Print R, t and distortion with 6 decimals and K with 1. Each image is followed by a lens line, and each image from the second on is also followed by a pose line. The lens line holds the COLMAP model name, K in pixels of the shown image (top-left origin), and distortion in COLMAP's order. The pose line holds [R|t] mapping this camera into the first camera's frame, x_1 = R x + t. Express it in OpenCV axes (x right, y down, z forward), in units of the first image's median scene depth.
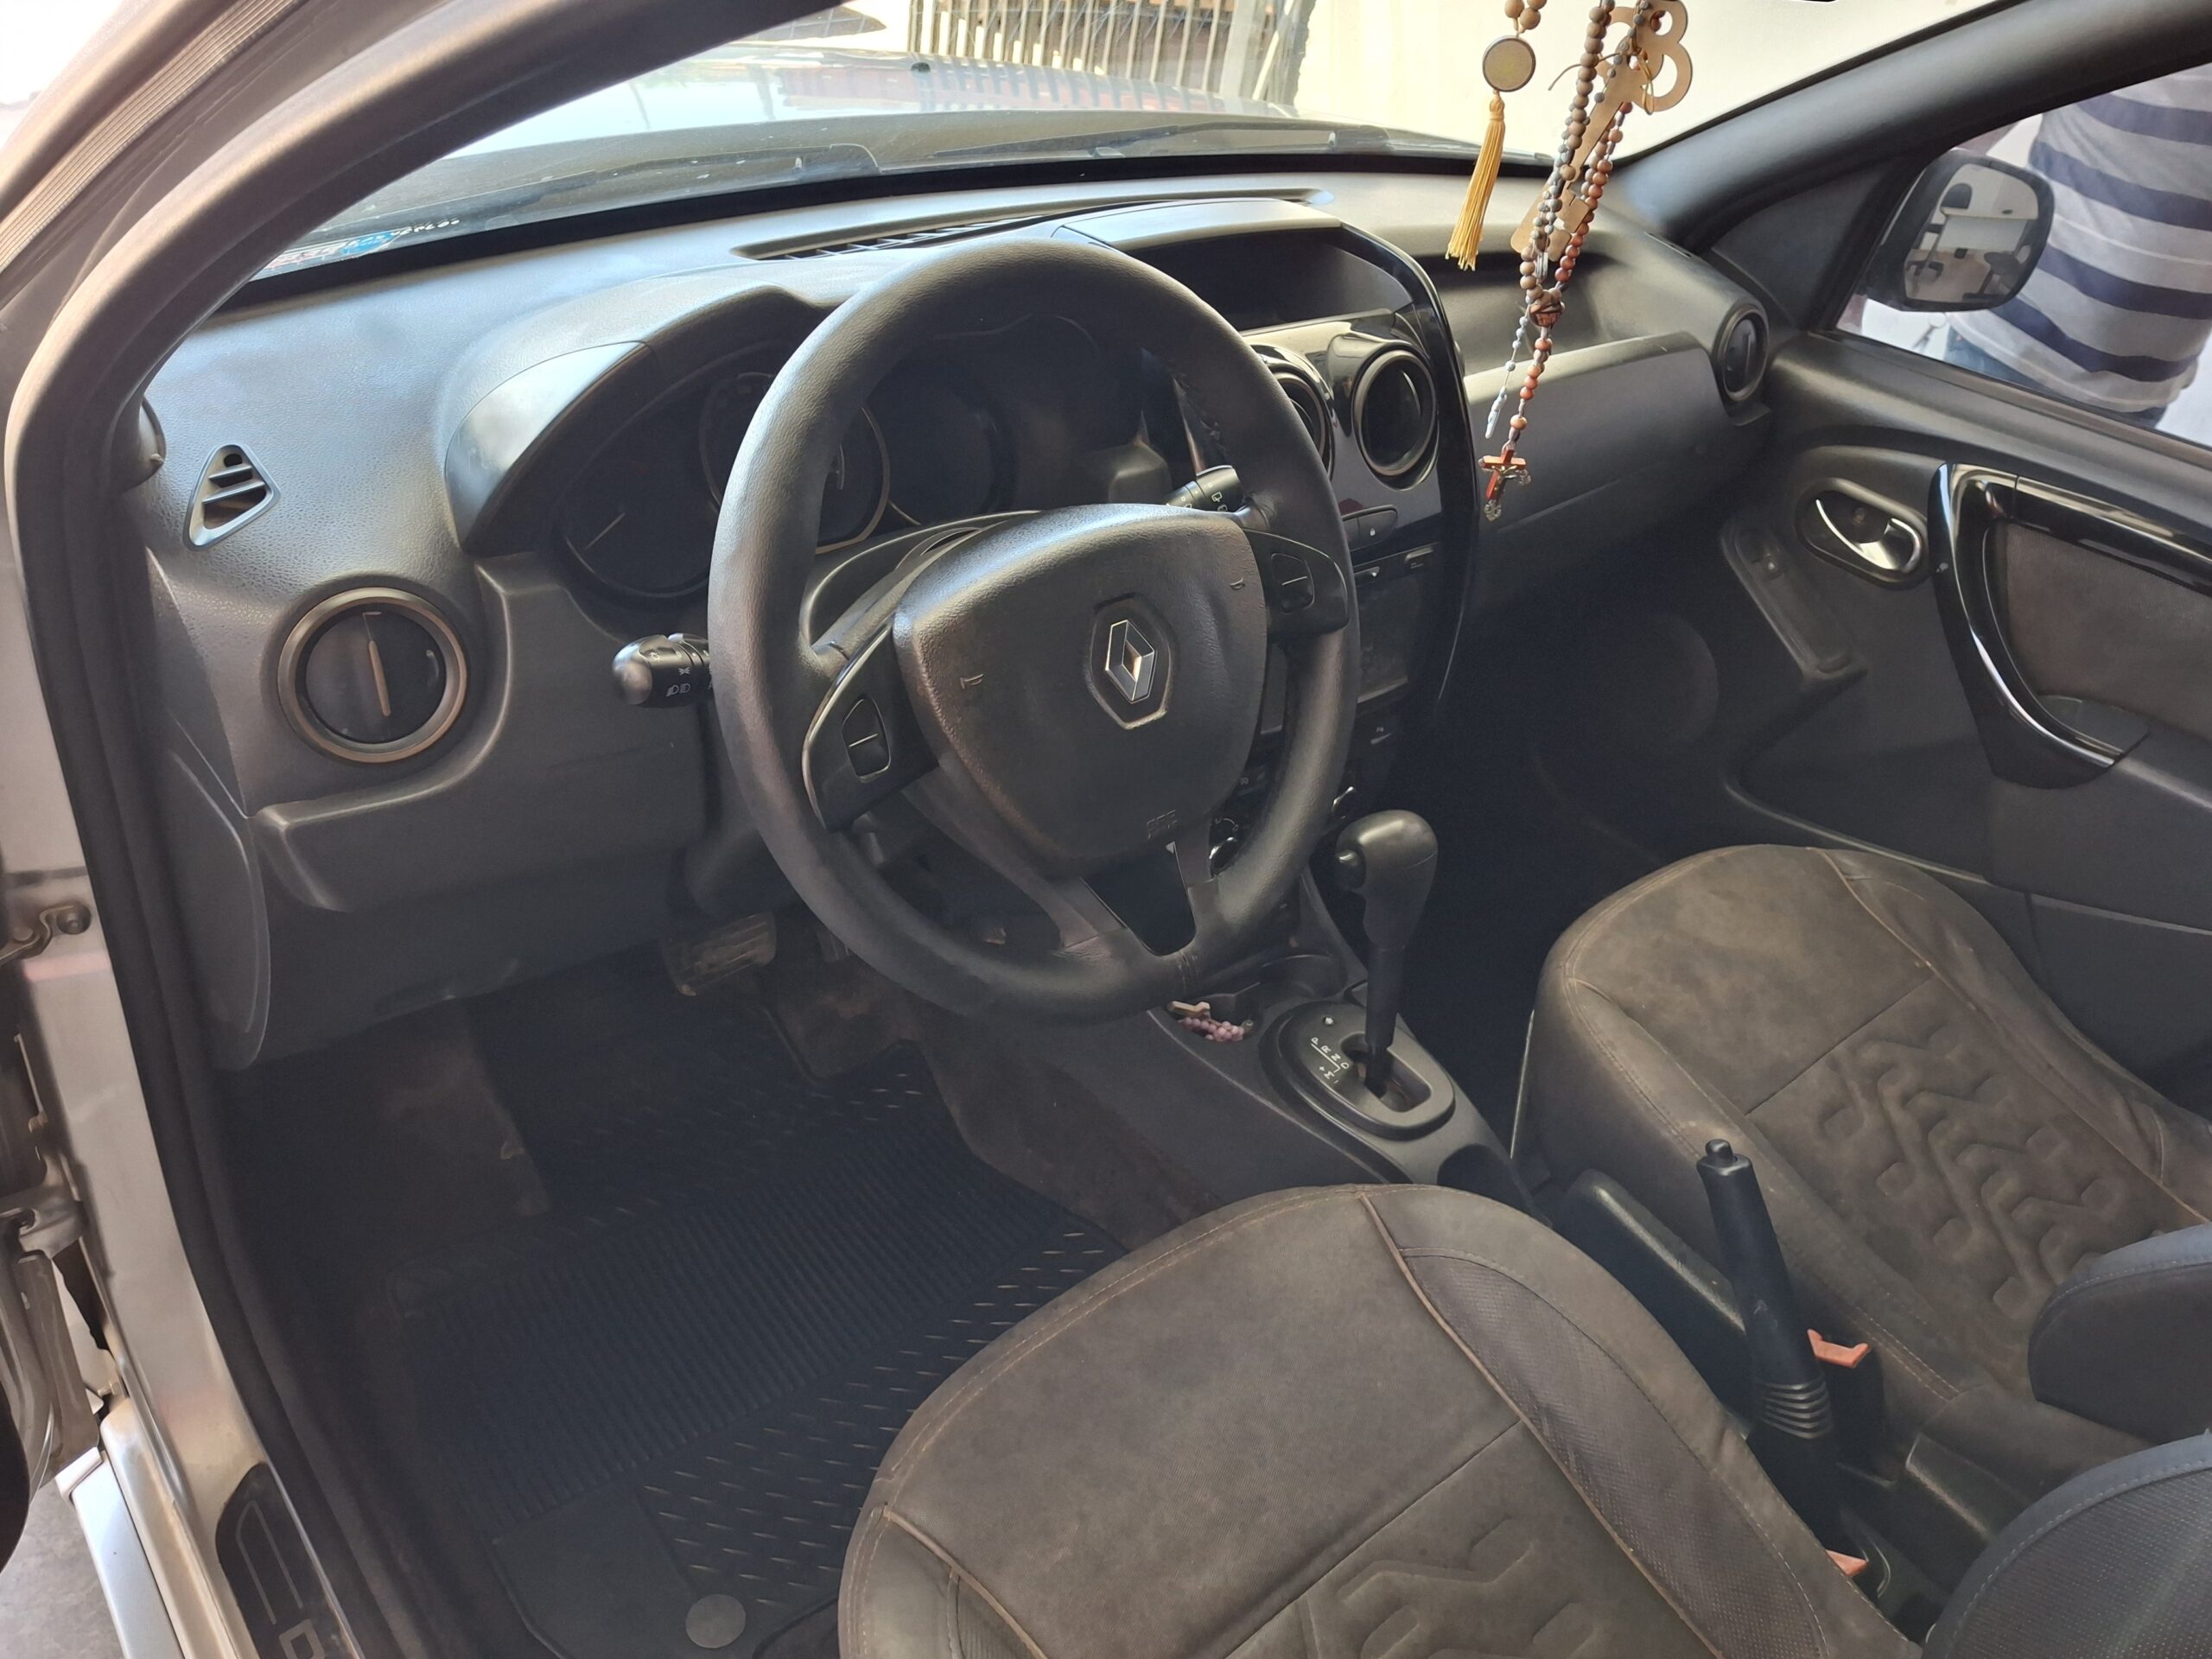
lens RADIAL K [[1636.8, 0, 1104.4], [0, 1636.8, 798.3], [0, 0, 1]] dist [0.002824, -0.000302]
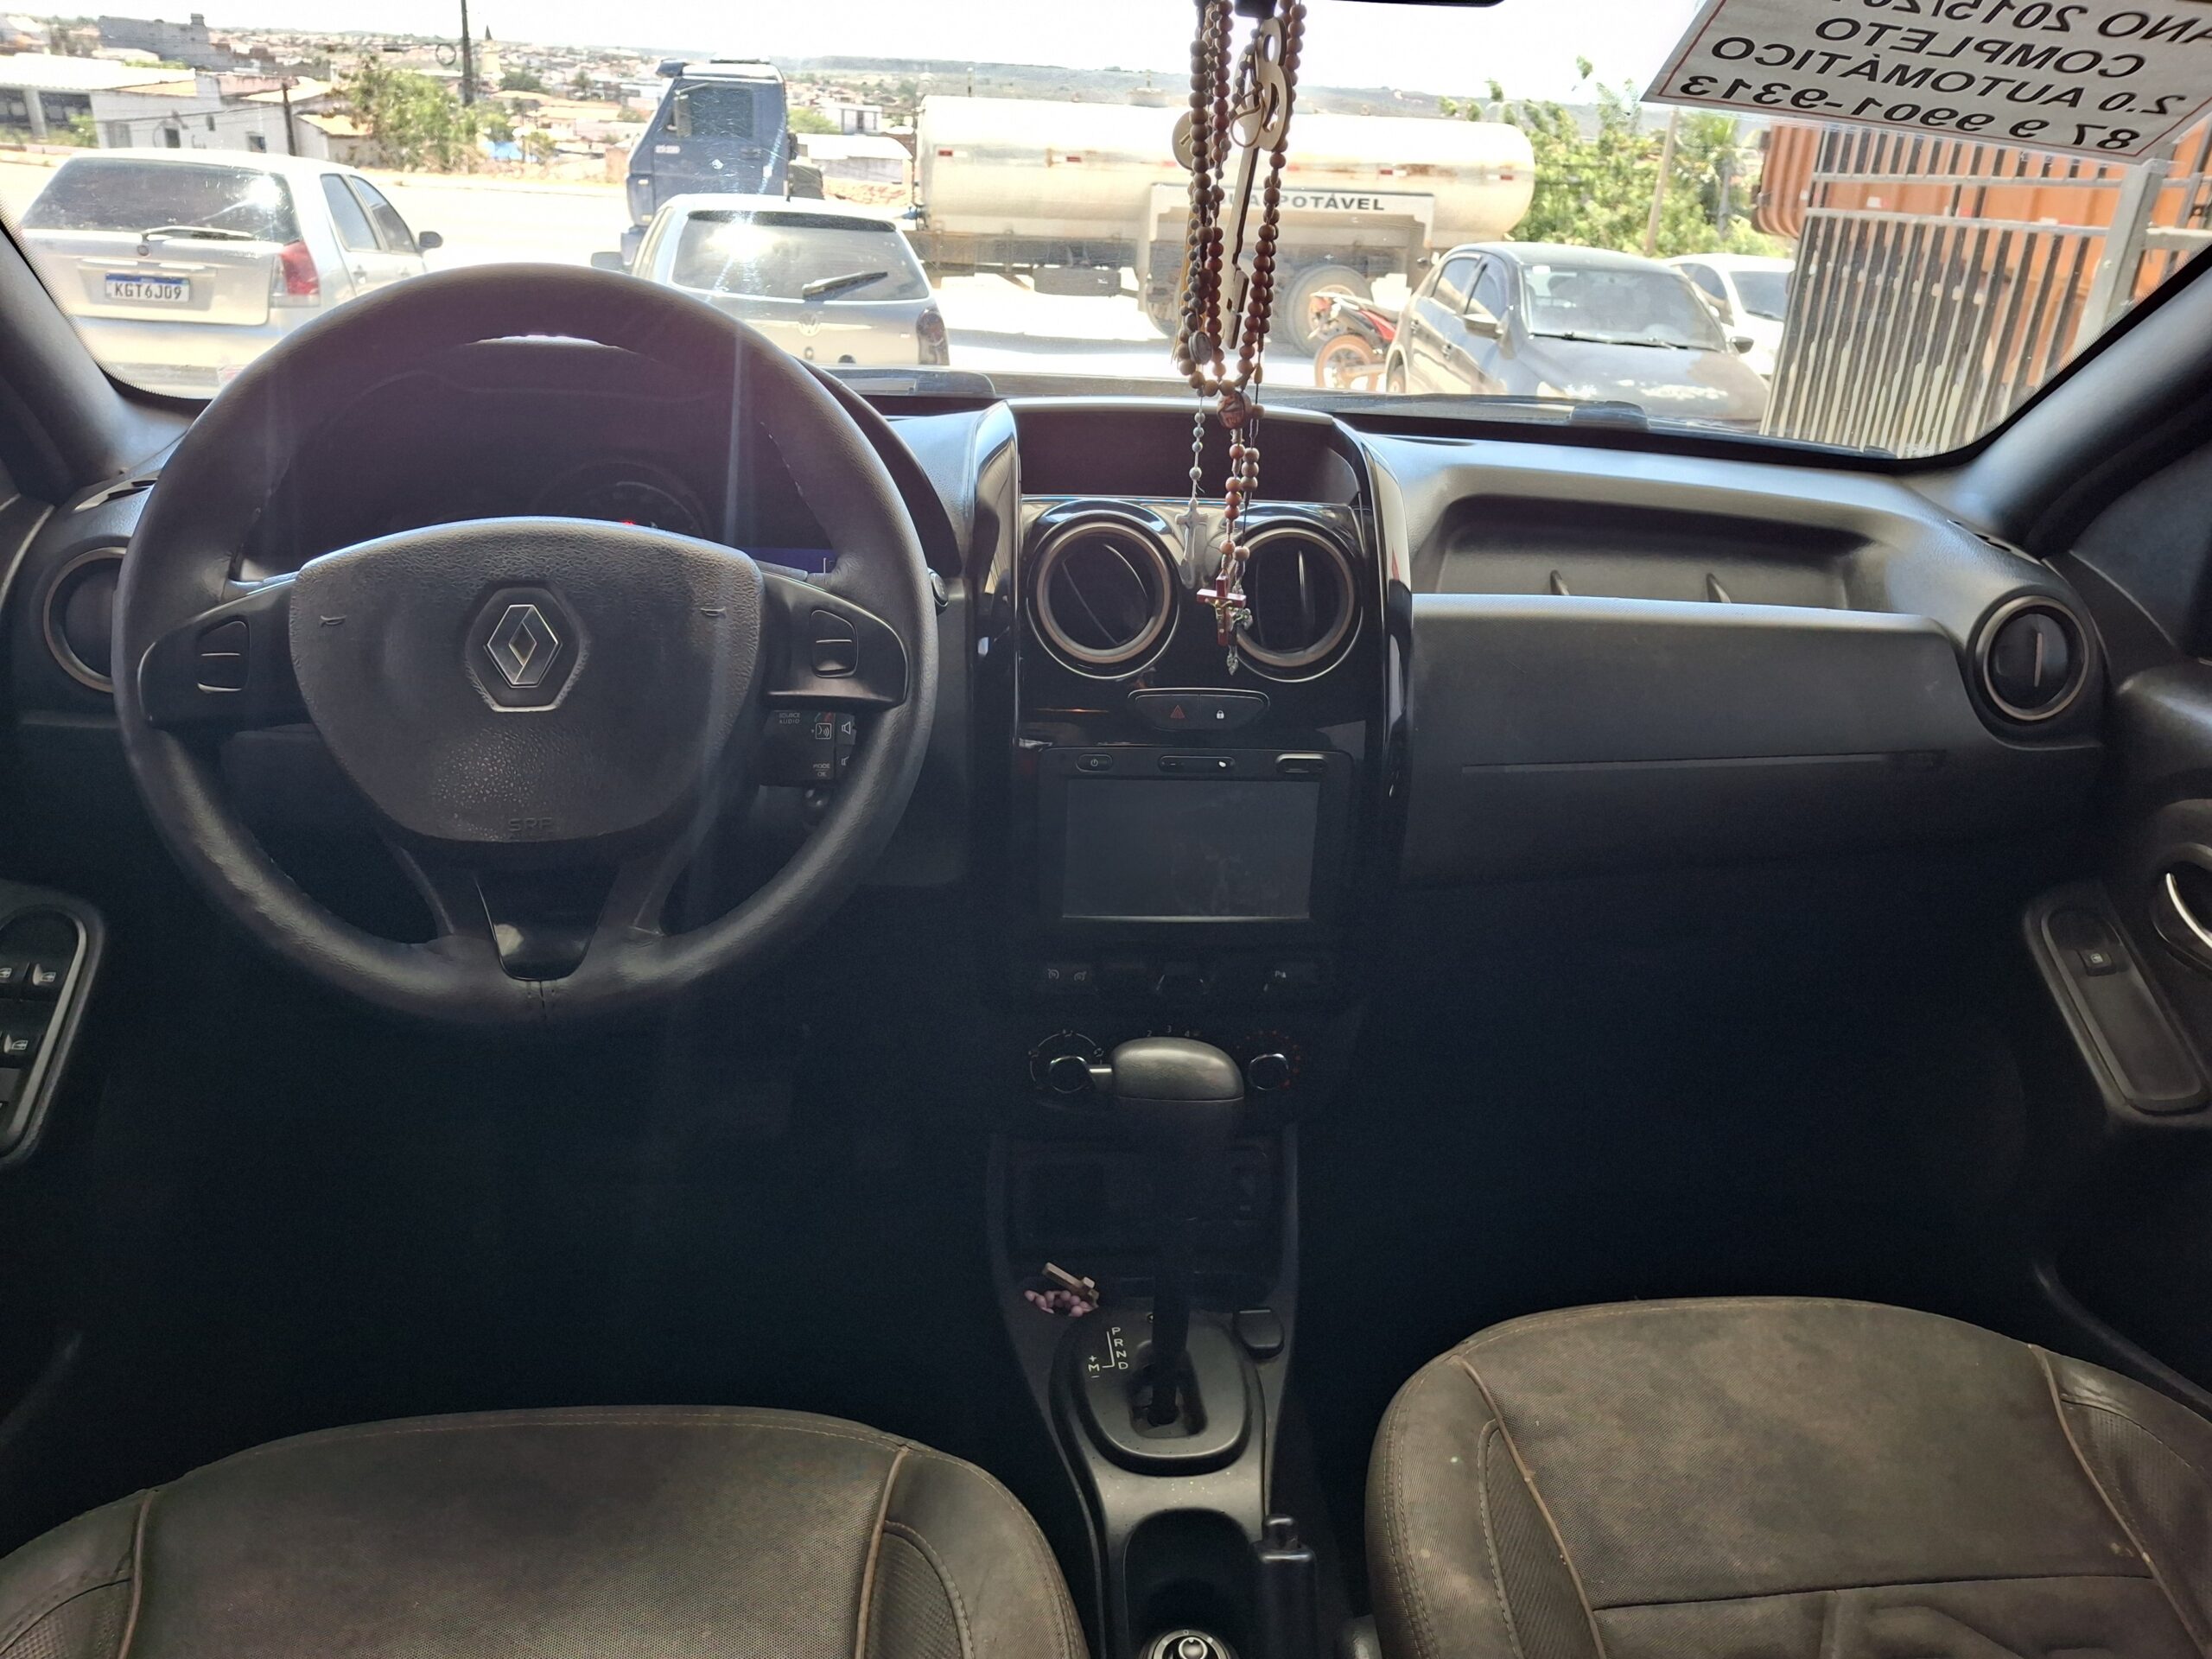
lens RADIAL K [[1623.3, 0, 1106.0], [0, 1623.3, 829.5], [0, 0, 1]] dist [0.058297, -0.128072]
pose [[0.844005, 0.124861, -0.521599, 0.507093], [-0.262176, 0.944459, -0.198145, 0.072946], [0.467889, 0.303986, 0.829863, 0.242651]]
